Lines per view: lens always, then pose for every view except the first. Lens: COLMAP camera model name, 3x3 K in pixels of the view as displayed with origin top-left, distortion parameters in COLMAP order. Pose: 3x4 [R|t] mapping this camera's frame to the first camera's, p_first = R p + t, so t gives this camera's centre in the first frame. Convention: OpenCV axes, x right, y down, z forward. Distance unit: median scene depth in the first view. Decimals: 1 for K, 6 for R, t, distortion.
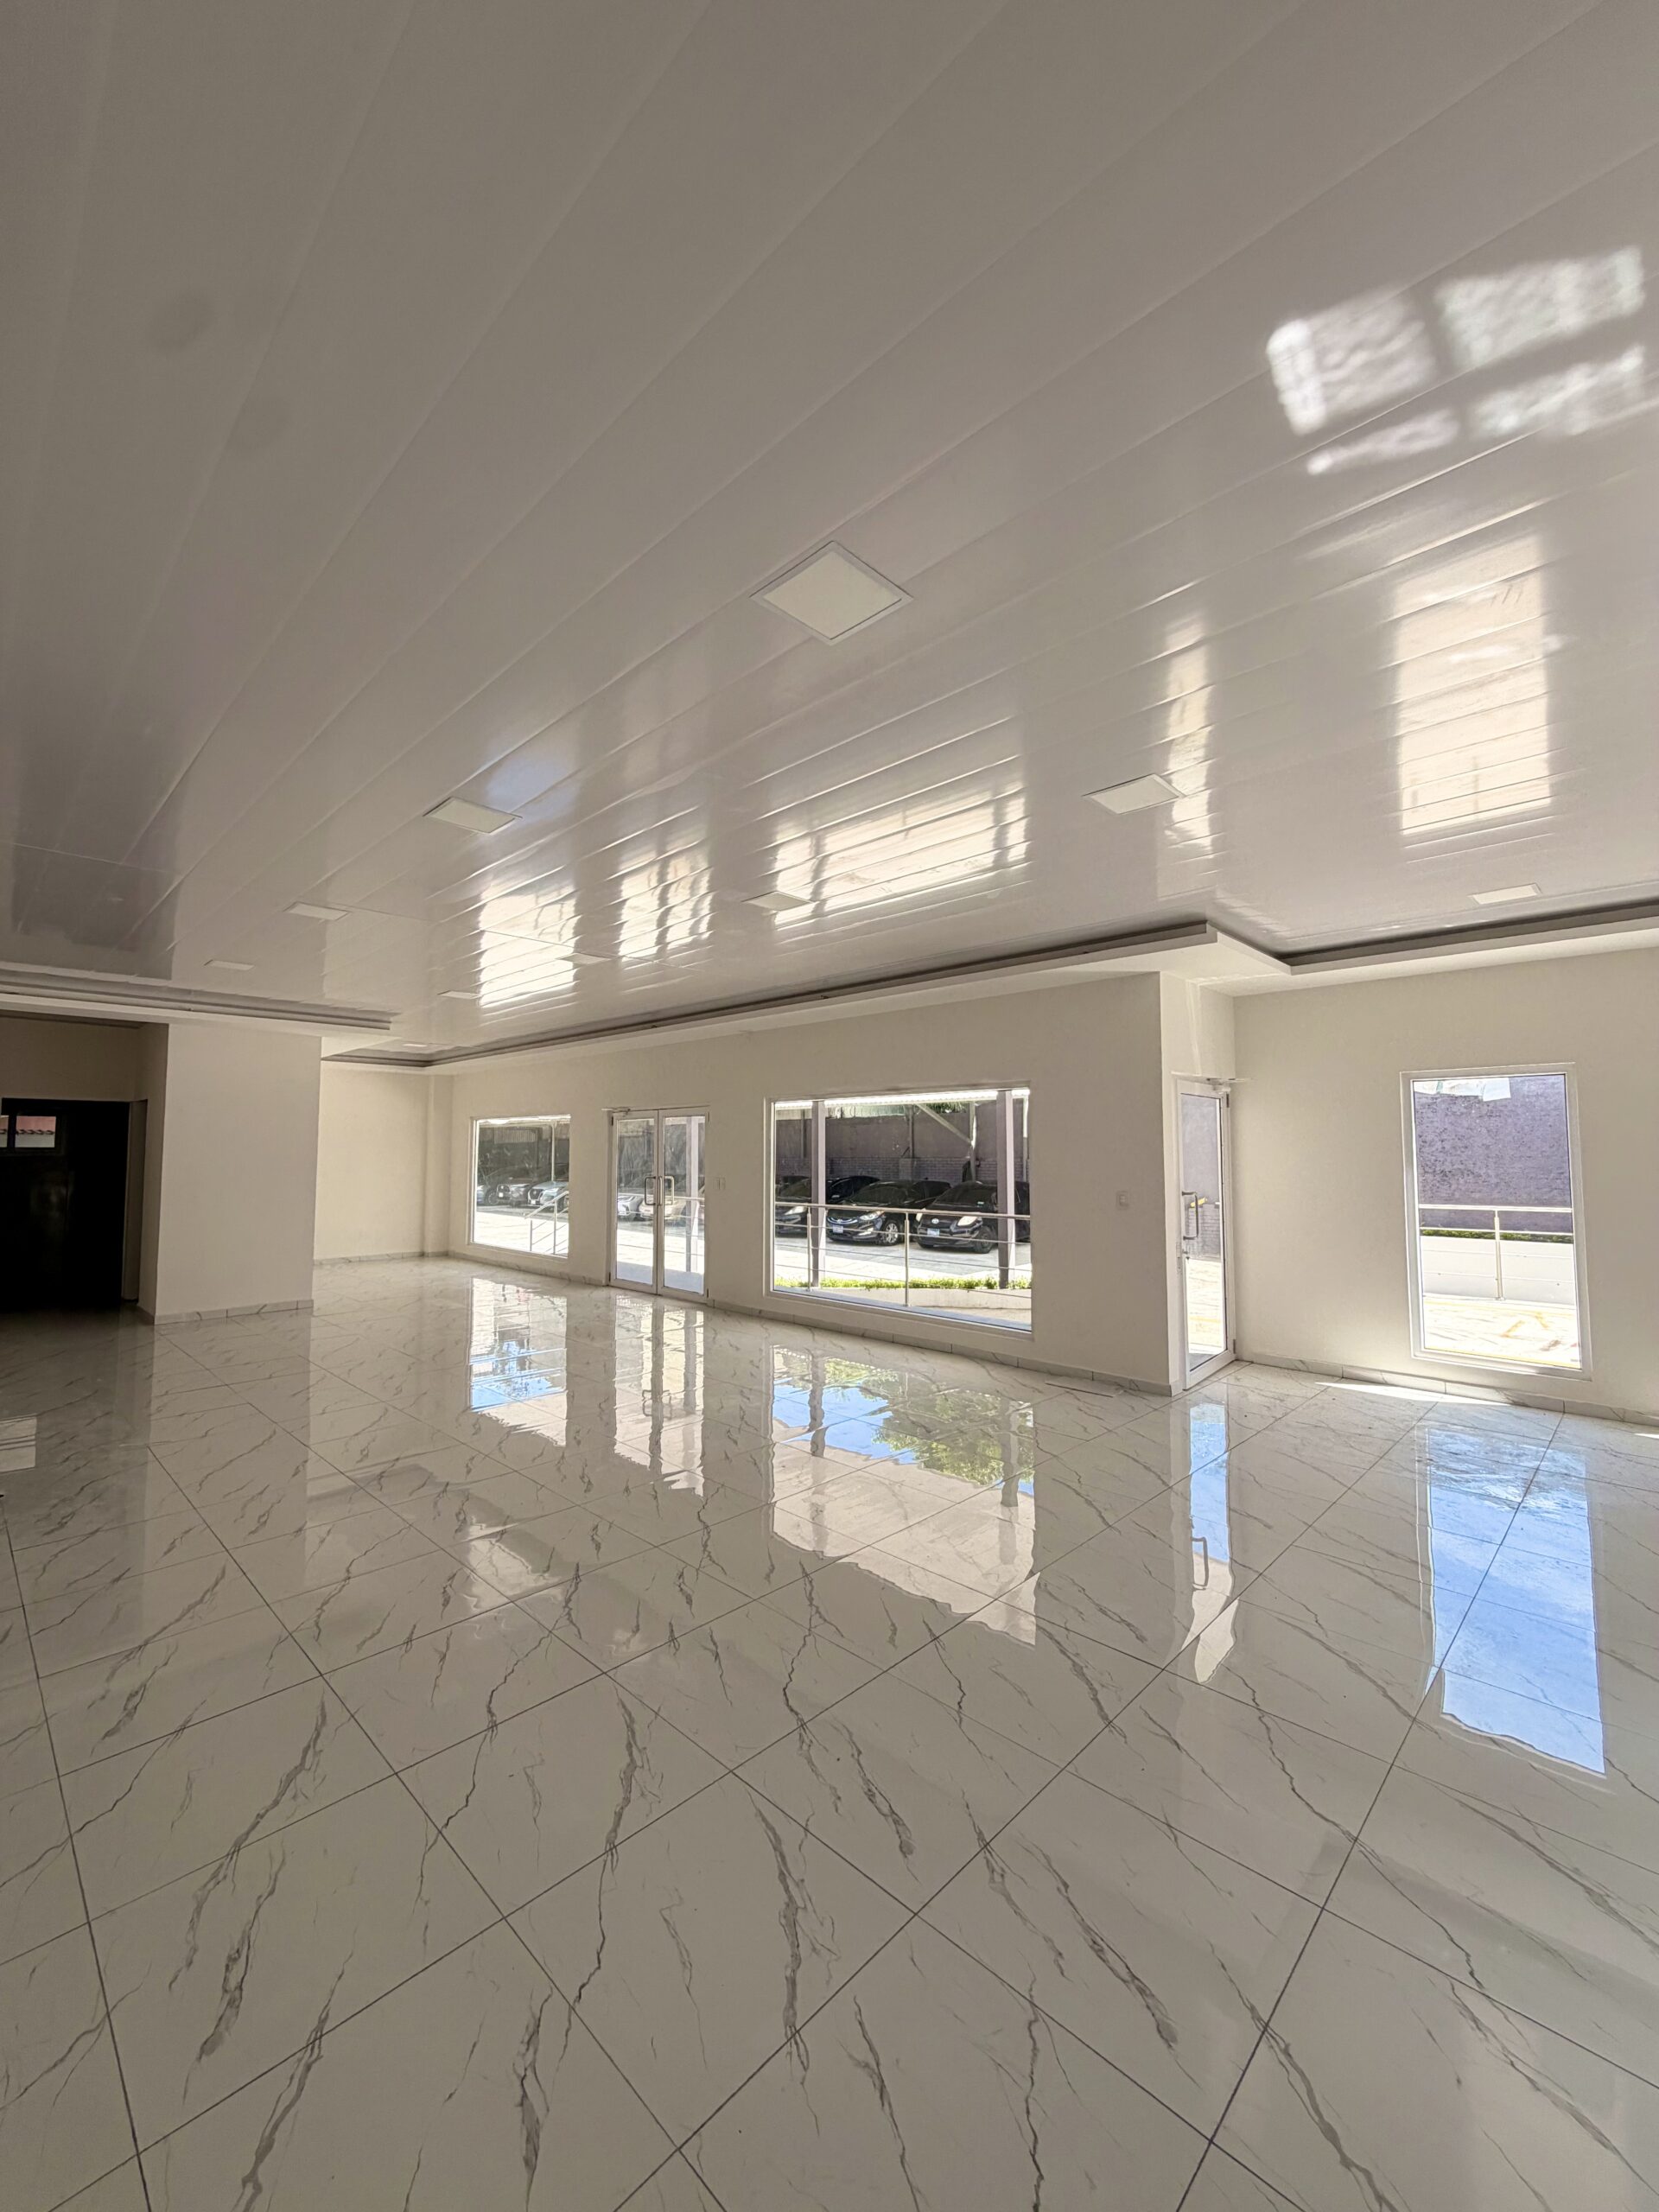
lens RADIAL K [[884.0, 0, 830.2], [0, 884.0, 1103.6], [0, 0, 1]] dist [0.001123, 0.000074]
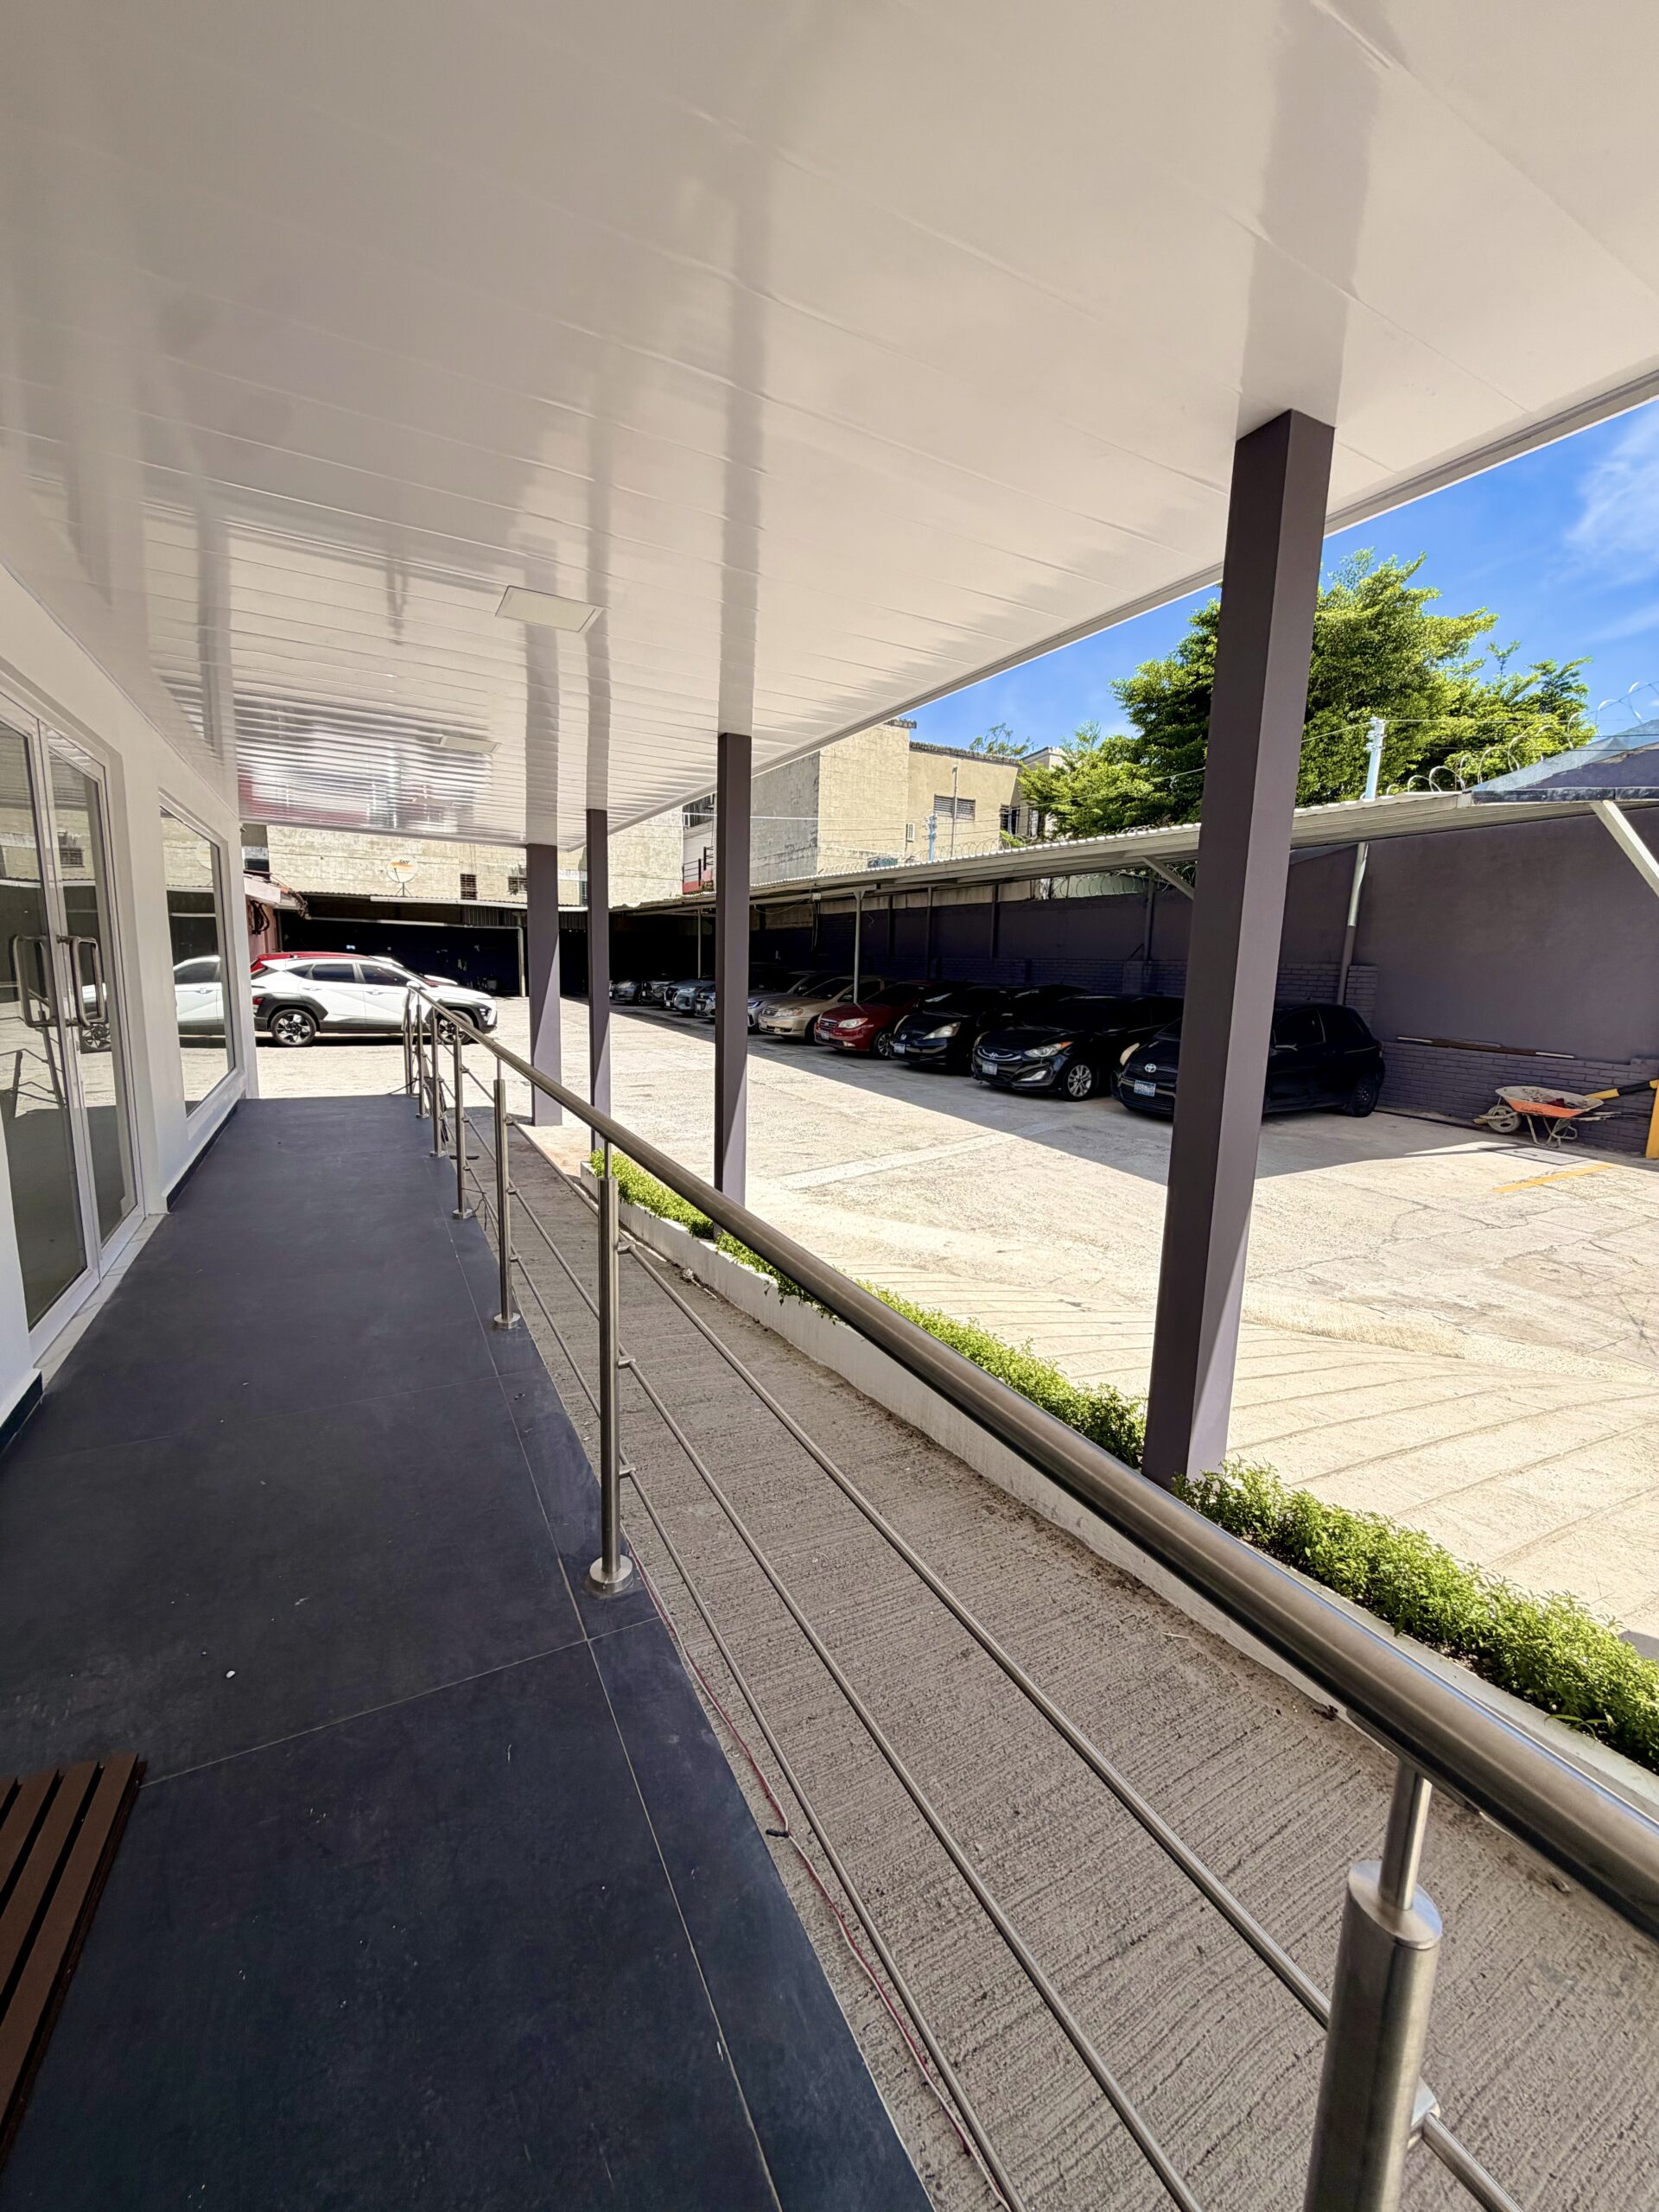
lens RADIAL K [[884.0, 0, 825.0], [0, 884.0, 1106.7], [0, 0, 1]] dist [0.001123, 0.000074]
pose [[0.949641, 0.079874, -0.302989, 0.089457], [-0.012405, 0.975790, 0.218356, 0.033591], [0.313094, -0.203602, 0.927641, 0.377333]]
